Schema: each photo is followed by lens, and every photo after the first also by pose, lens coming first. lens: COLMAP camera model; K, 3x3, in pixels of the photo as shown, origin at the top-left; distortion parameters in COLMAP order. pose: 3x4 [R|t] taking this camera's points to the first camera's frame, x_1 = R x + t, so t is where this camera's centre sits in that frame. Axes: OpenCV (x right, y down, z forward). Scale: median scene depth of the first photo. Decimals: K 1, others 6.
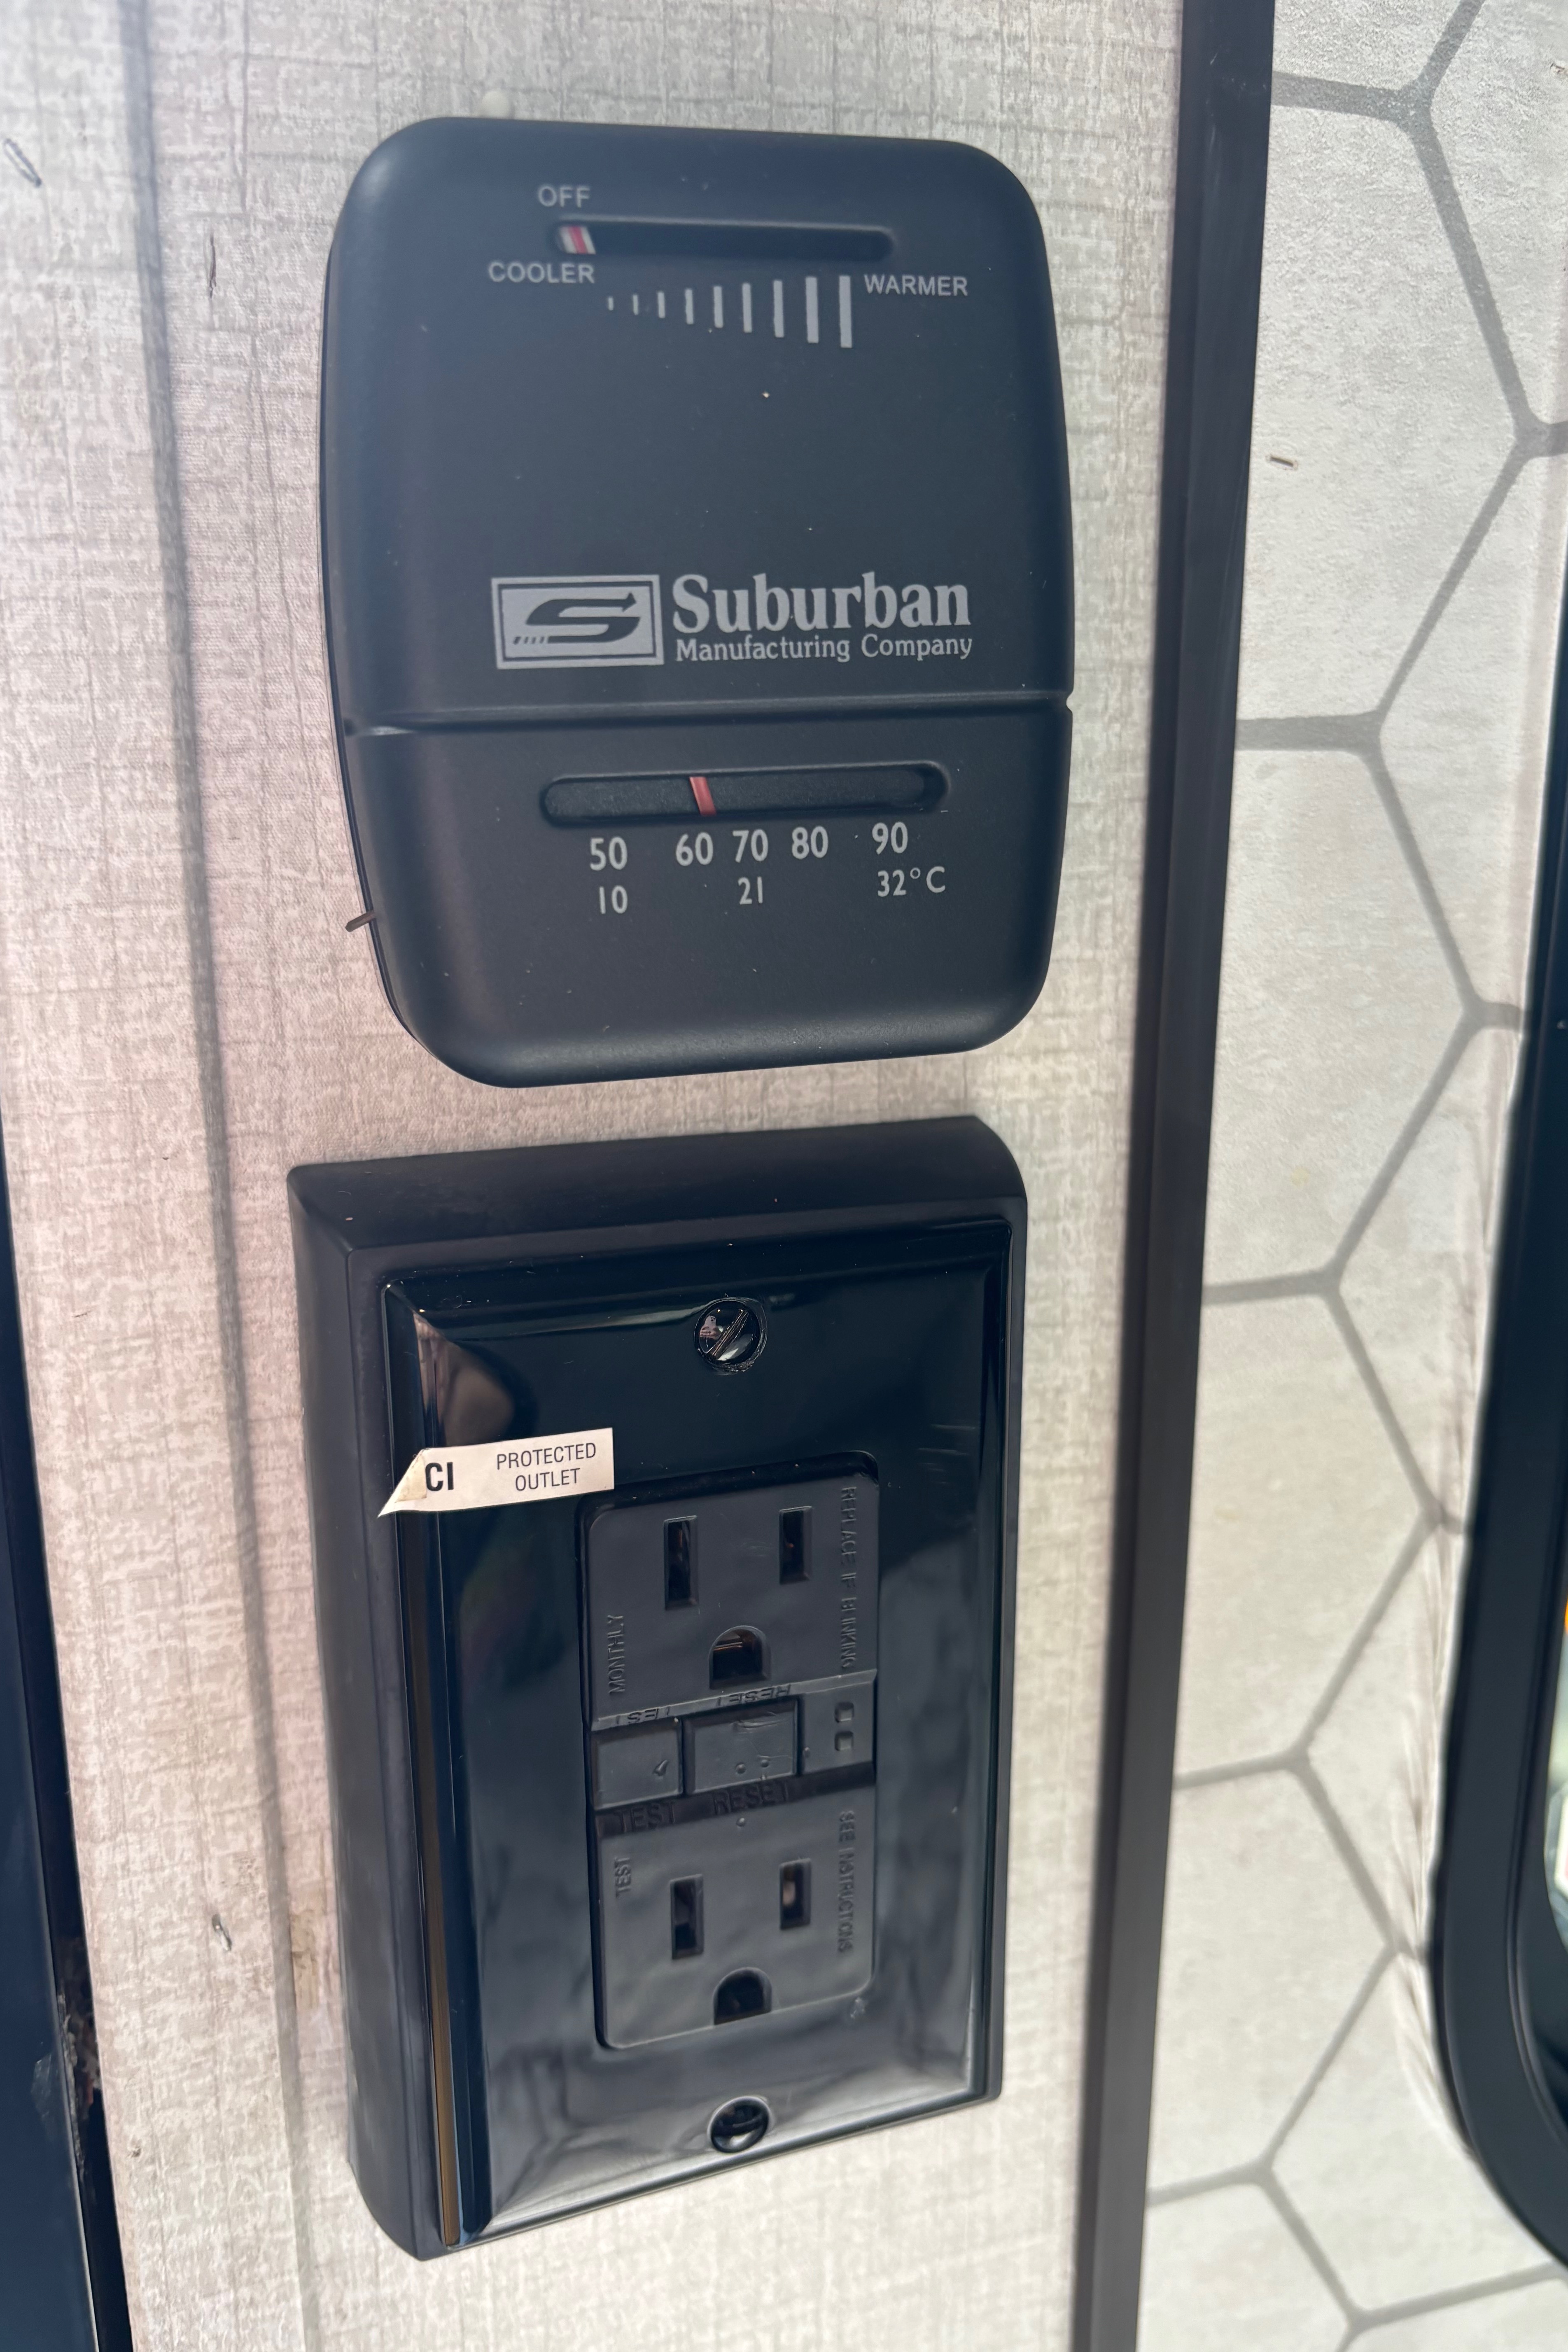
lens RADIAL K [[1806.0, 0, 782.1], [0, 1806.0, 1190.9], [0, 0, 1]] dist [0.002398, -0.001722]
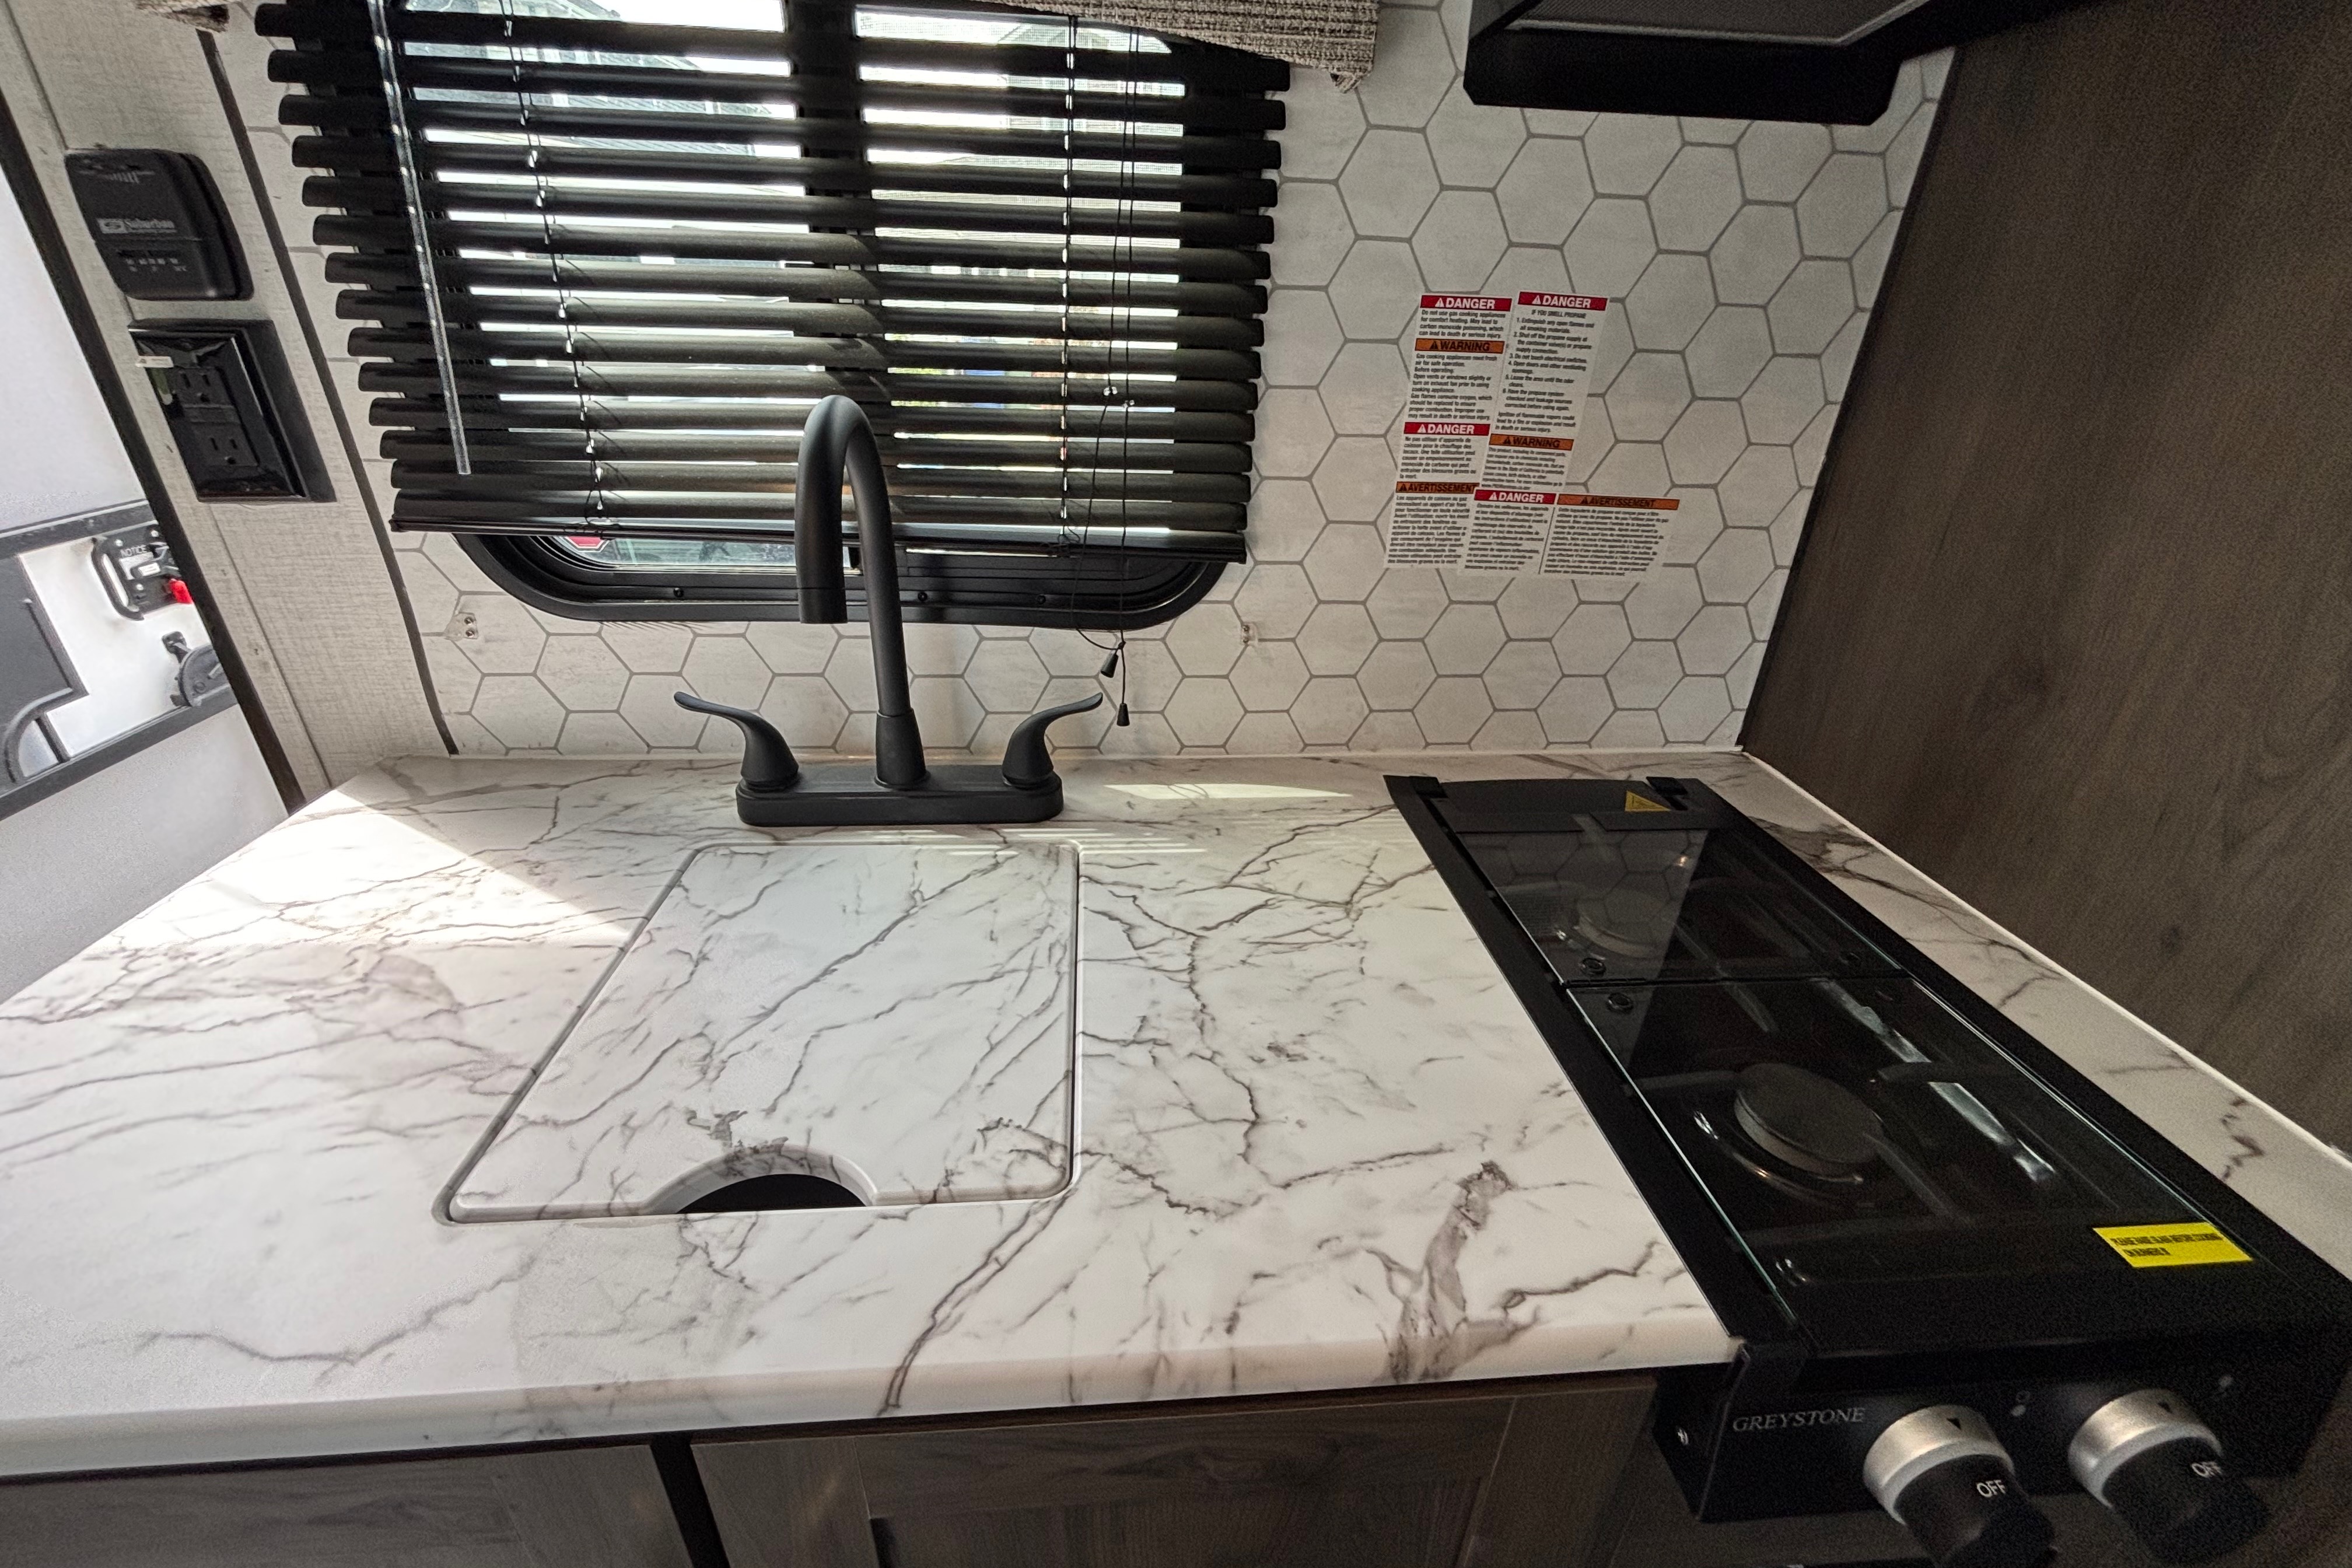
lens RADIAL K [[956.2, 0, 1184.6], [0, 956.2, 785.1], [0, 0, 1]] dist [0.002866, -0.002077]
pose [[0.979918, 0.118613, -0.160286, 4.231733], [-0.077955, 0.967747, 0.239560, 0.510233], [0.183531, -0.222254, 0.957559, -2.015191]]
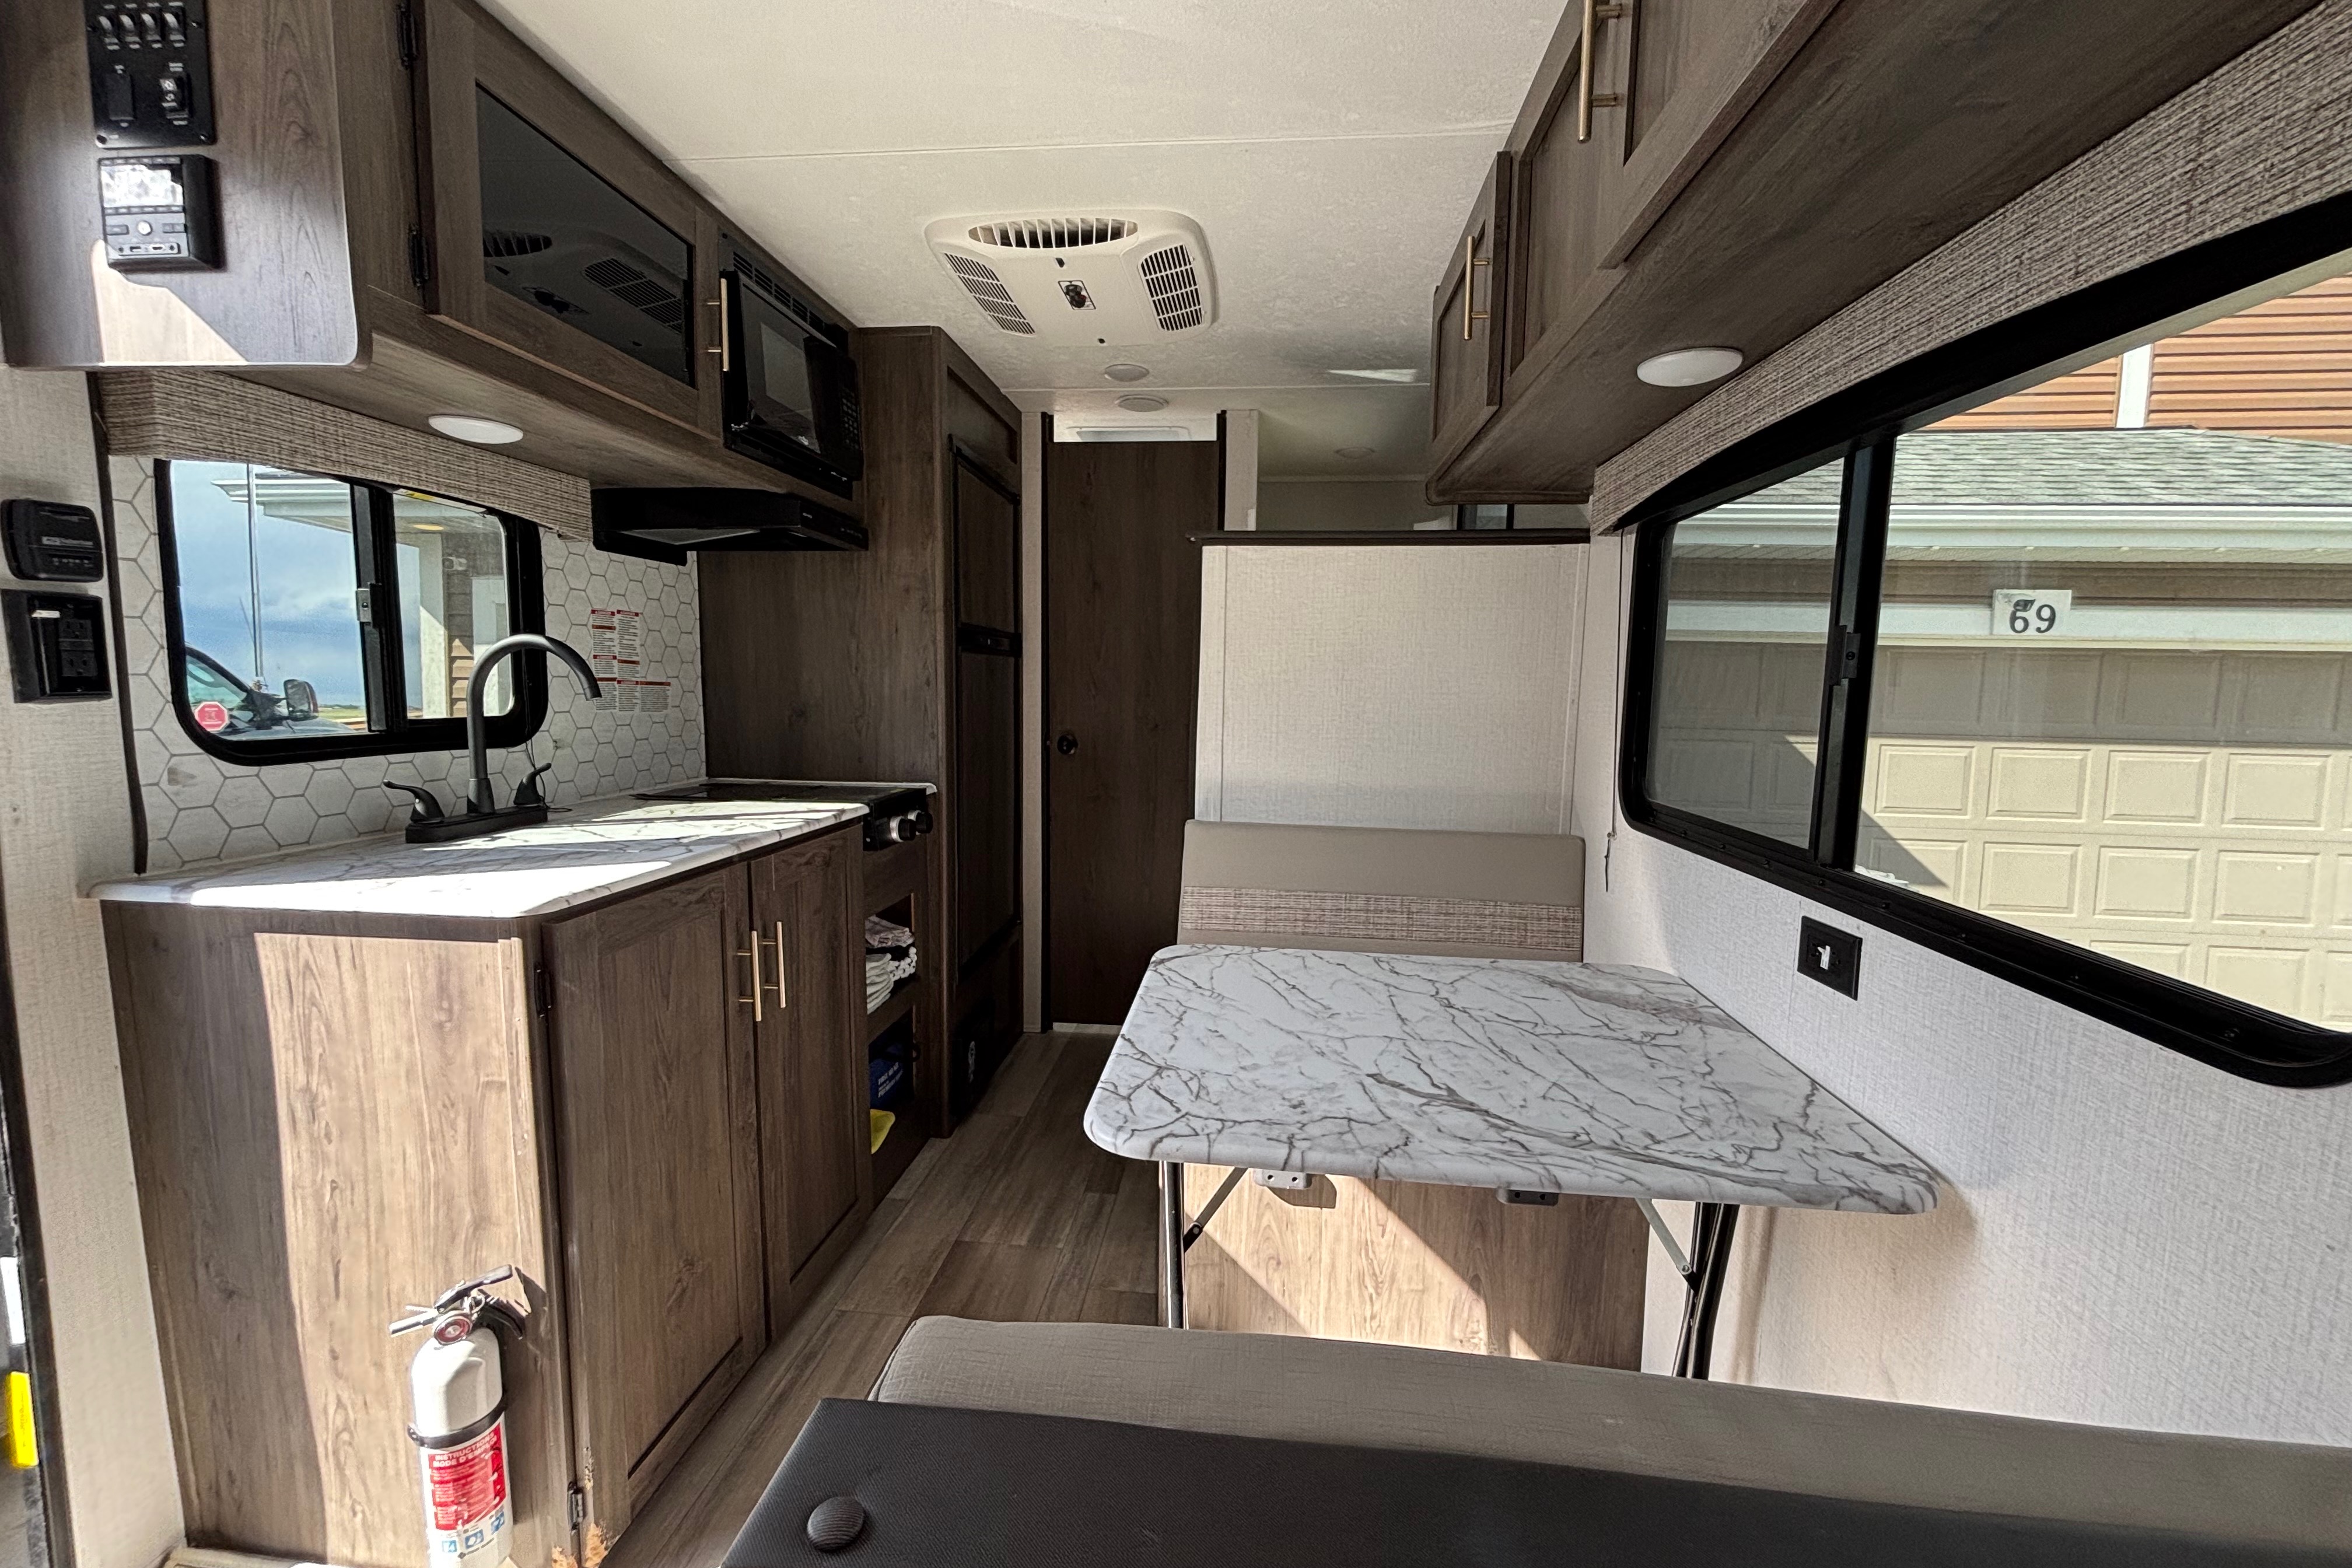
lens RADIAL K [[956.2, 0, 1181.0], [0, 956.2, 789.7], [0, 0, 1]] dist [0.002866, -0.002077]
pose [[0.371699, -0.097095, 0.923262, -2.941790], [0.190527, 0.981324, 0.026496, 2.272661], [-0.908592, 0.166058, 0.383257, -7.054611]]
